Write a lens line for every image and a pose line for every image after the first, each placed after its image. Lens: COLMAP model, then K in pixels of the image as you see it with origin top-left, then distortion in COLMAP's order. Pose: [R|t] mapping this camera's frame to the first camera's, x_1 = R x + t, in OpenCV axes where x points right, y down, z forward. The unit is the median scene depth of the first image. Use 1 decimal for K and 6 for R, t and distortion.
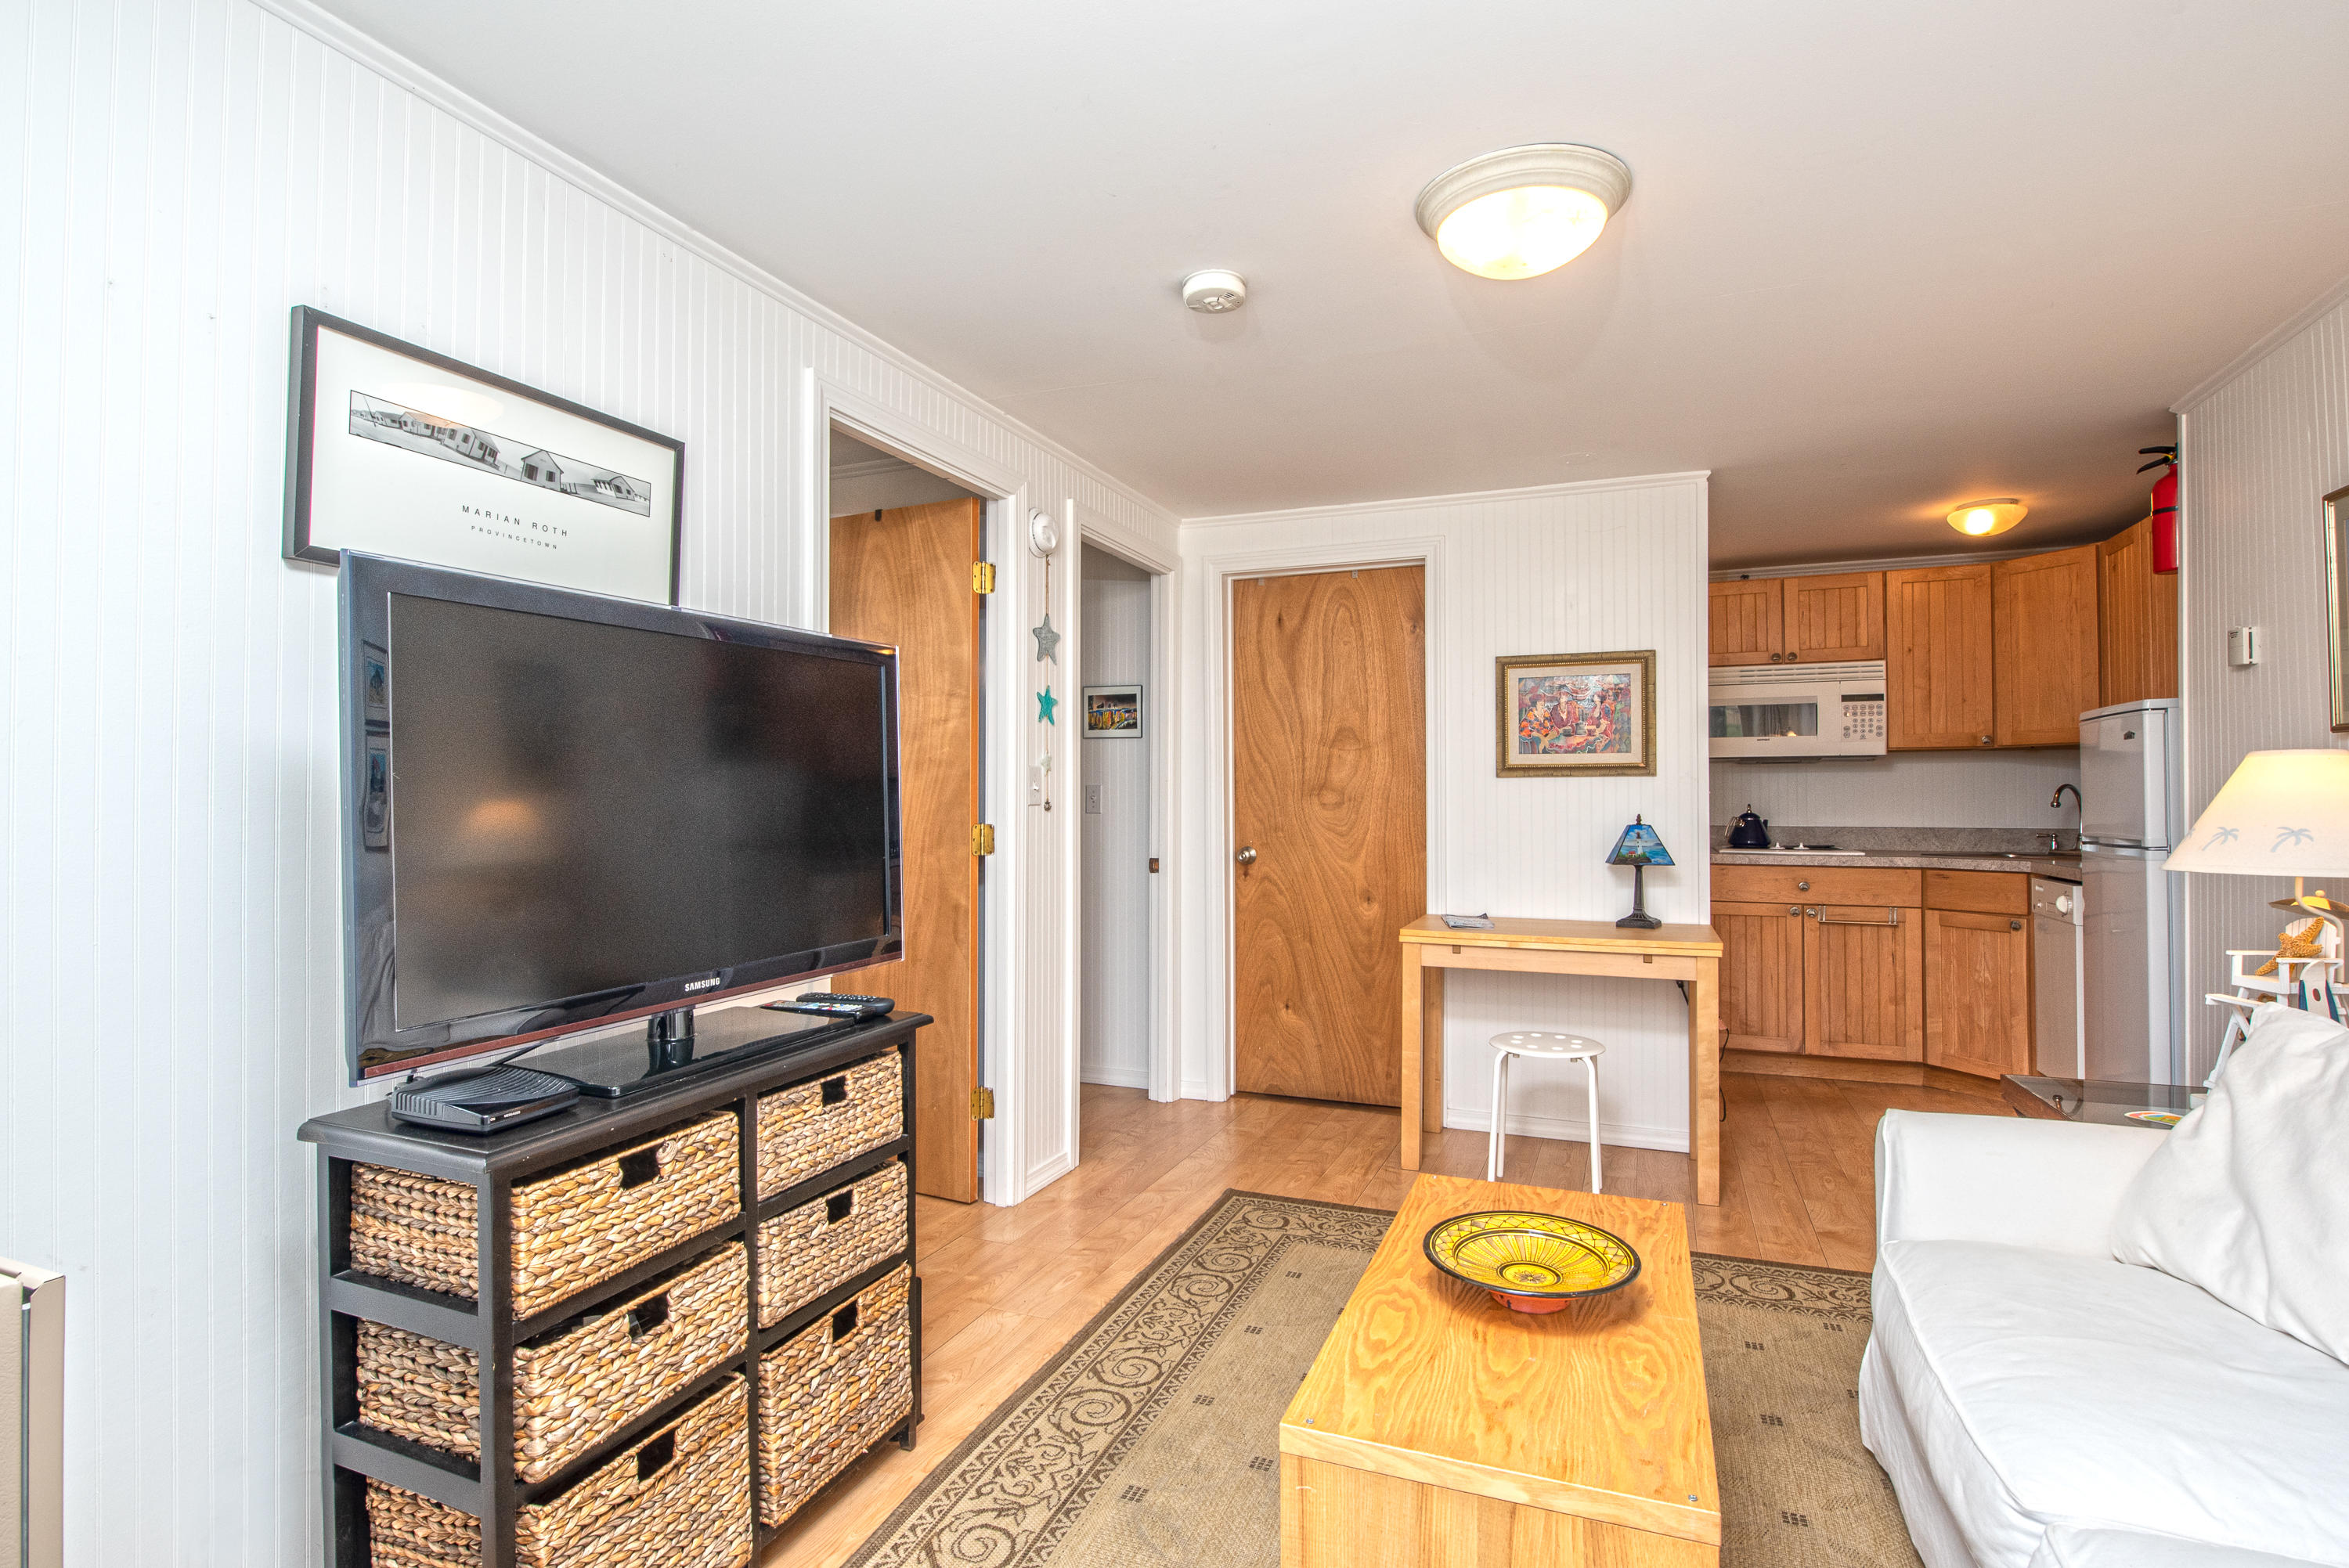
lens RADIAL K [[1147.7, 0, 1178.1], [0, 1147.7, 784.6], [0, 0, 1]] dist [-0.006782, -0.000493]
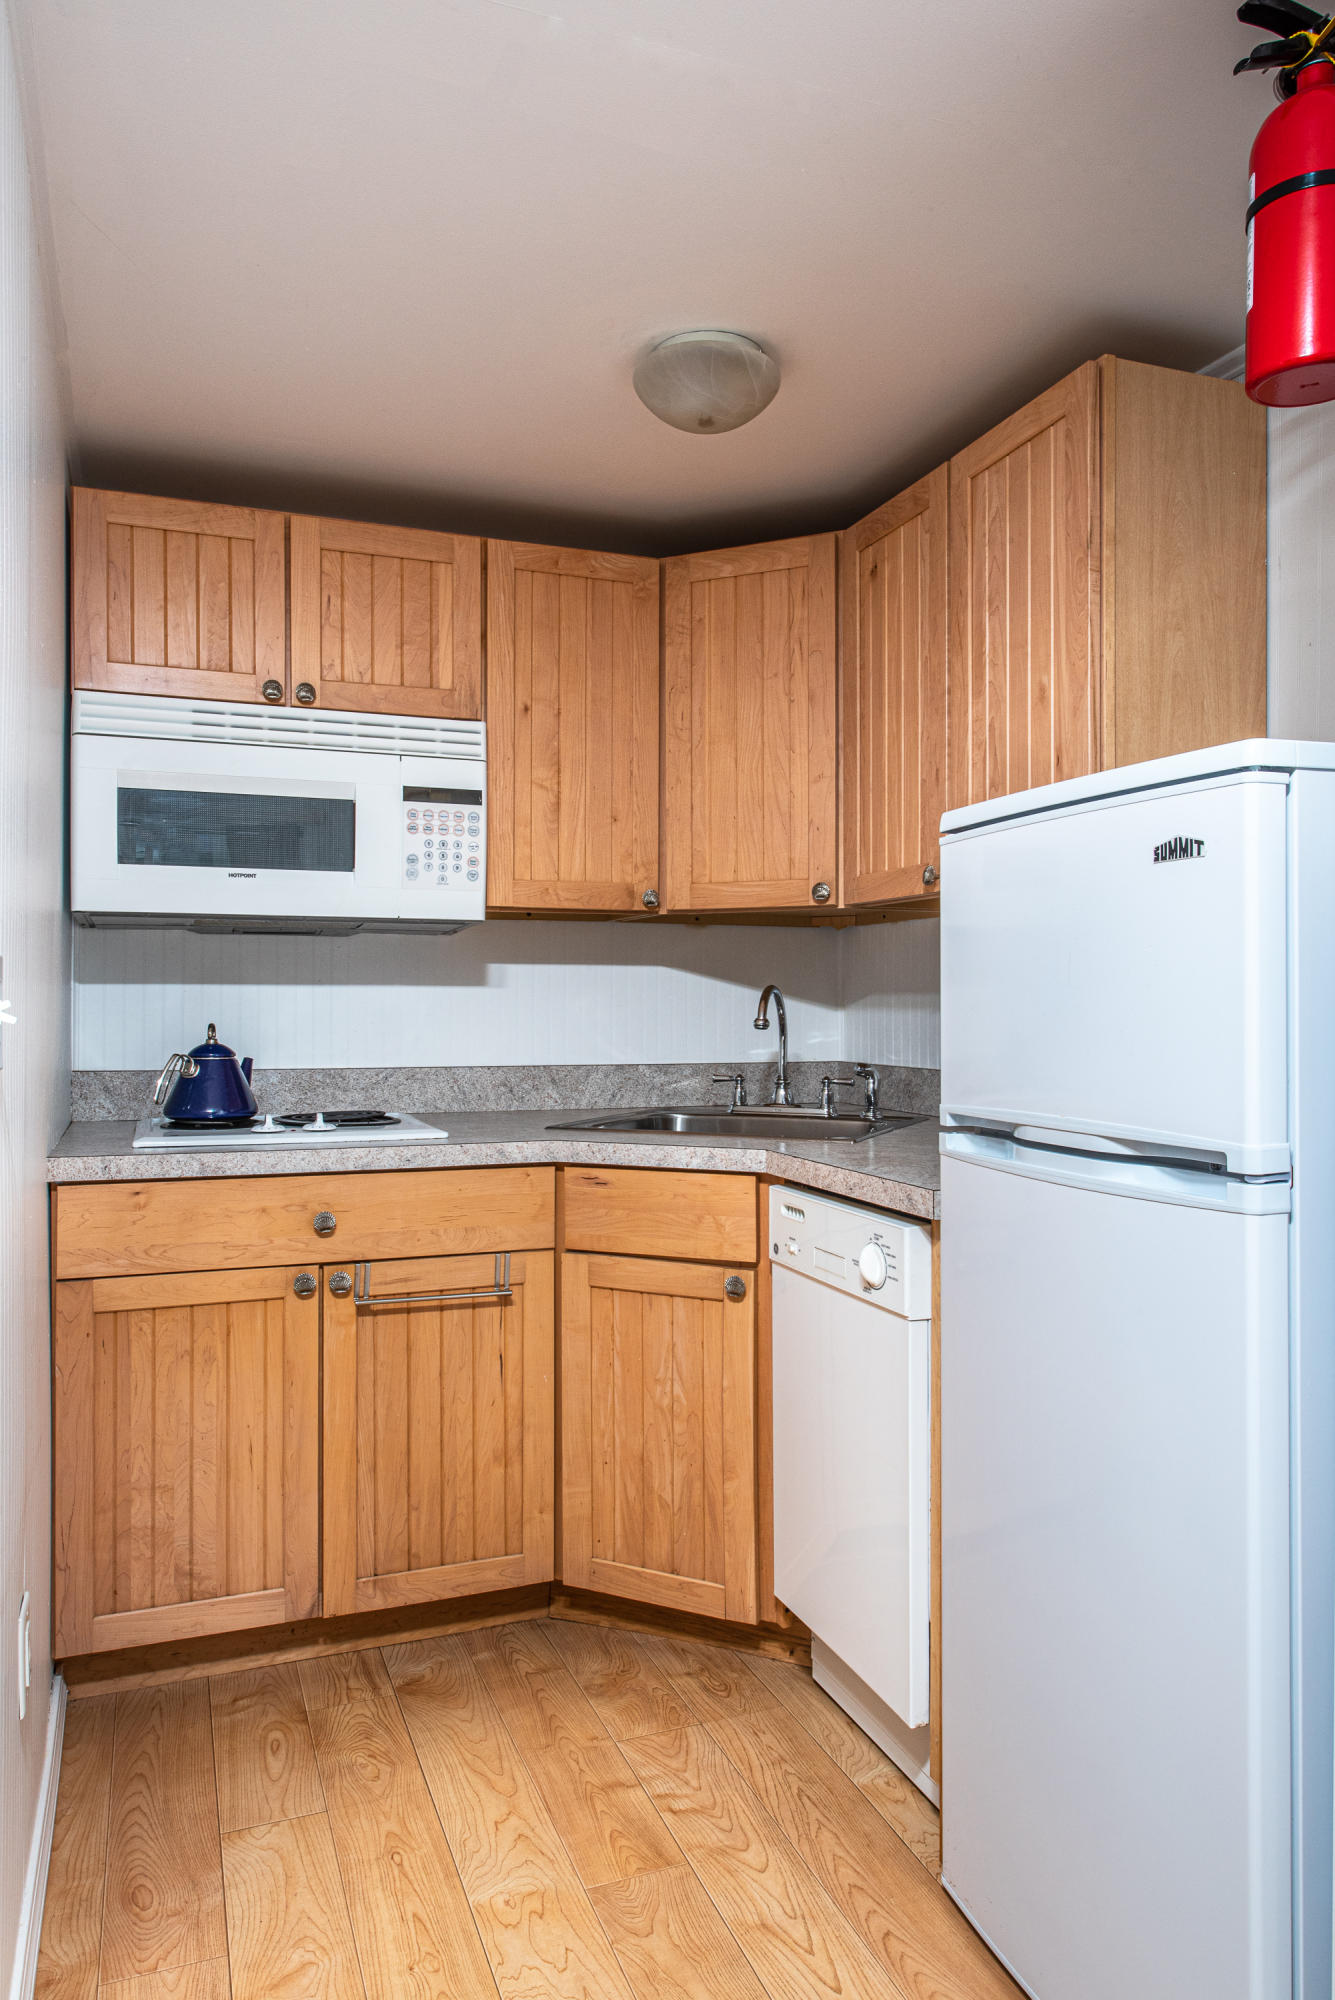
lens RADIAL K [[1347.2, 0, 672.2], [0, 1347.2, 992.9], [0, 0, 1]] dist [0.005834, 0.001381]
pose [[0.729699, 0.004721, 0.683752, 0.296103], [-0.012856, 0.999894, 0.006817, -0.000541], [-0.683647, -0.013765, 0.729683, 0.544296]]
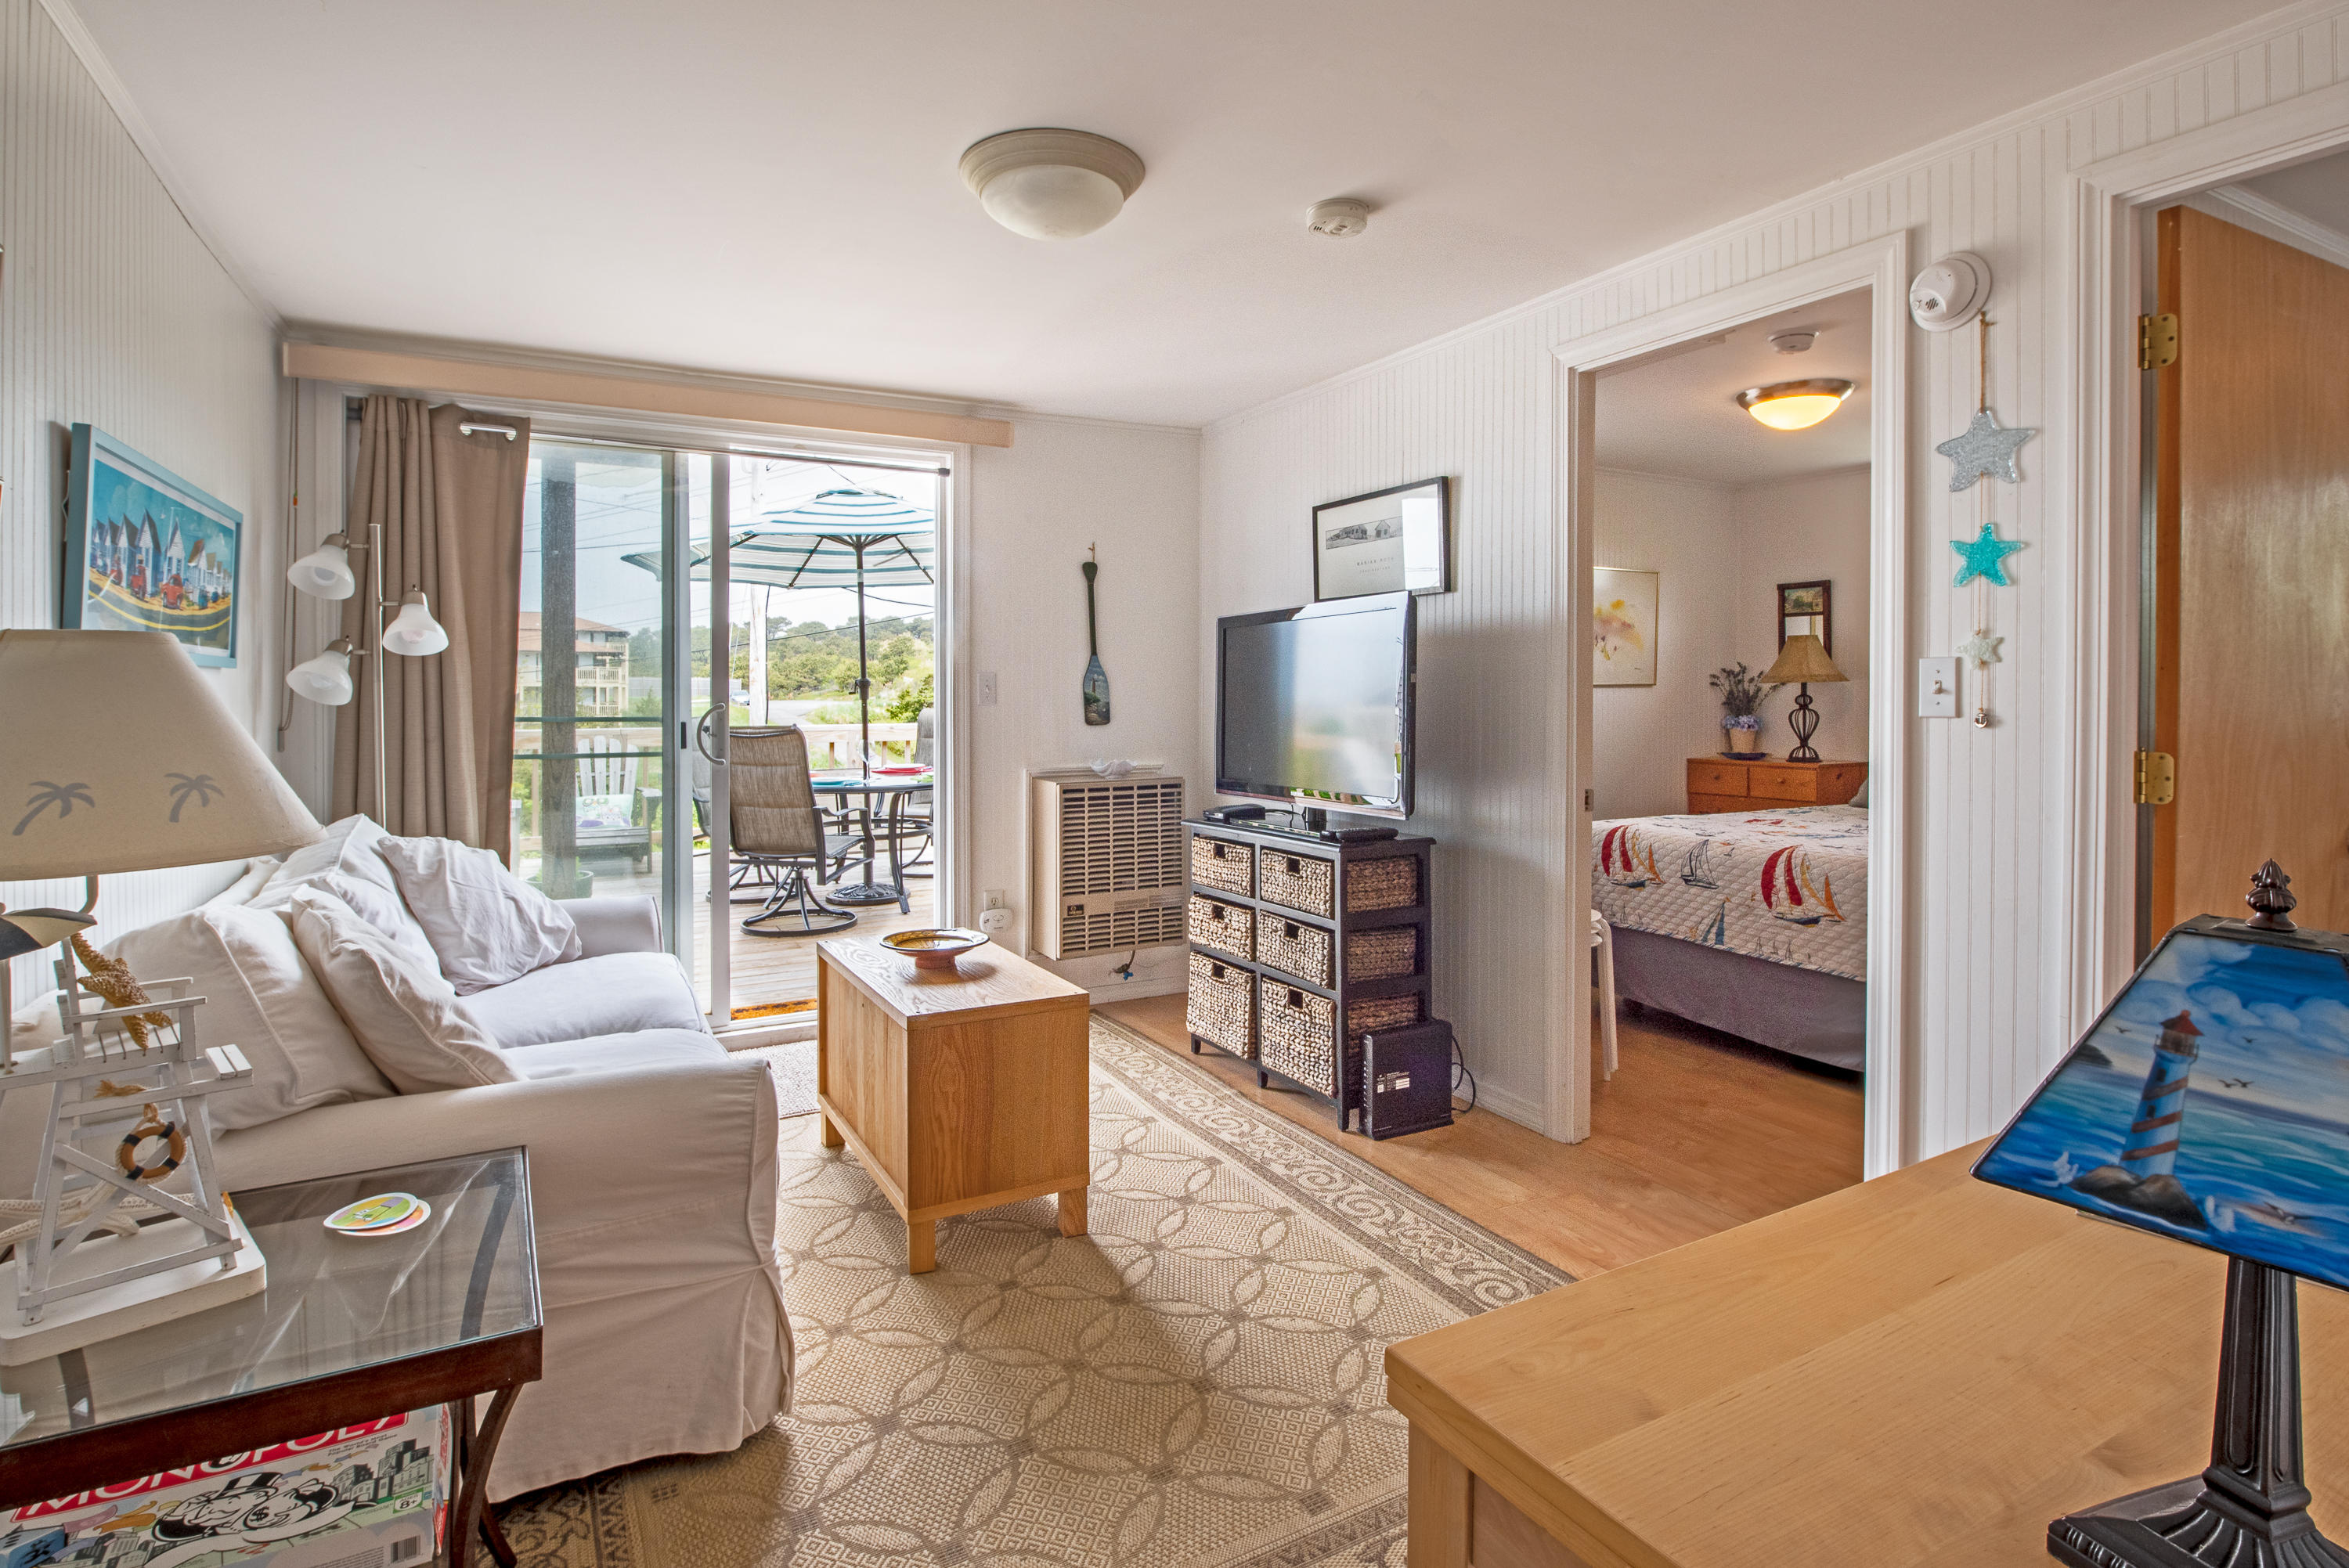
lens RADIAL K [[1191.7, 0, 1154.6], [0, 1191.7, 694.3], [0, 0, 1]] dist [-0.001036, 0.000038]
pose [[-0.643907, 0.004980, -0.765088, 0.734587], [0.011244, 0.999932, -0.002954, 0.002442], [0.765022, -0.010504, -0.643919, 1.188212]]
